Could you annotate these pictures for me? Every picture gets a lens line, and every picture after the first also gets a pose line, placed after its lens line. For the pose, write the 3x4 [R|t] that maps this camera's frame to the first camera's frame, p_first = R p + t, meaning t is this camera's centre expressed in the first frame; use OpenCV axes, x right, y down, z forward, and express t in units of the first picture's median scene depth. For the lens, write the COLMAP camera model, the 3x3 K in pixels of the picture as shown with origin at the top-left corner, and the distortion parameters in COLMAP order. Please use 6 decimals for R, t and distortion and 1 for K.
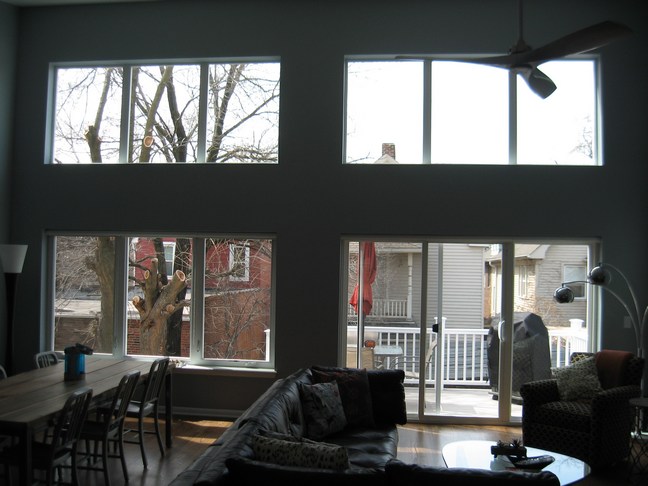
lens RADIAL K [[675.2, 0, 324.0], [0, 675.2, 243.0], [0, 0, 1]] dist [-0.121382, 0.011862]
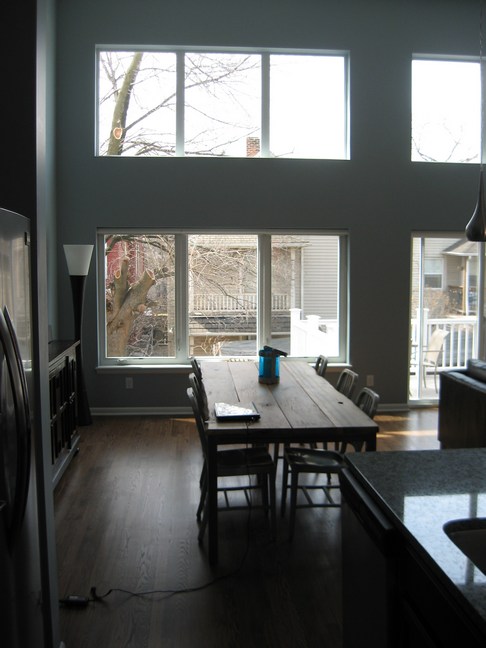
lens RADIAL K [[668.2, 0, 243.0], [0, 668.2, 324.0], [0, 0, 1]] dist [-0.136497, 0.019746]
pose [[0.982928, -0.034552, 0.180718, -0.321004], [0.011009, 0.991494, 0.129687, -0.004072], [-0.183661, -0.125484, 0.974947, 0.035515]]
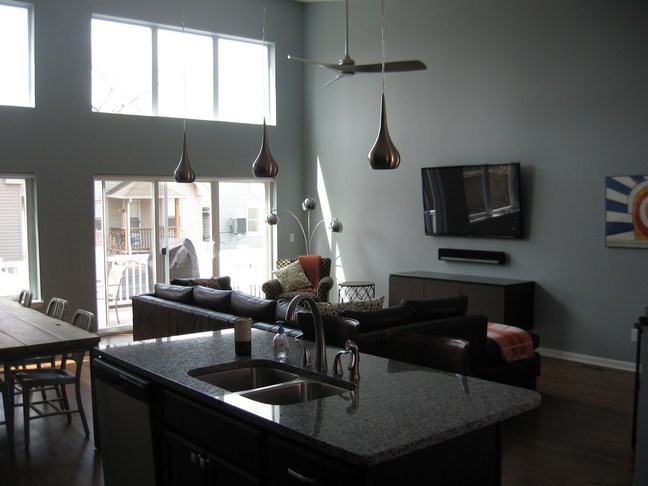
lens RADIAL K [[668.2, 0, 324.0], [0, 668.2, 243.0], [0, 0, 1]] dist [-0.136497, 0.019746]
pose [[0.689553, -0.062827, 0.721505, -0.392532], [-0.007242, 0.995582, 0.093614, -0.003043], [-0.724199, -0.069777, 0.686052, -0.031433]]
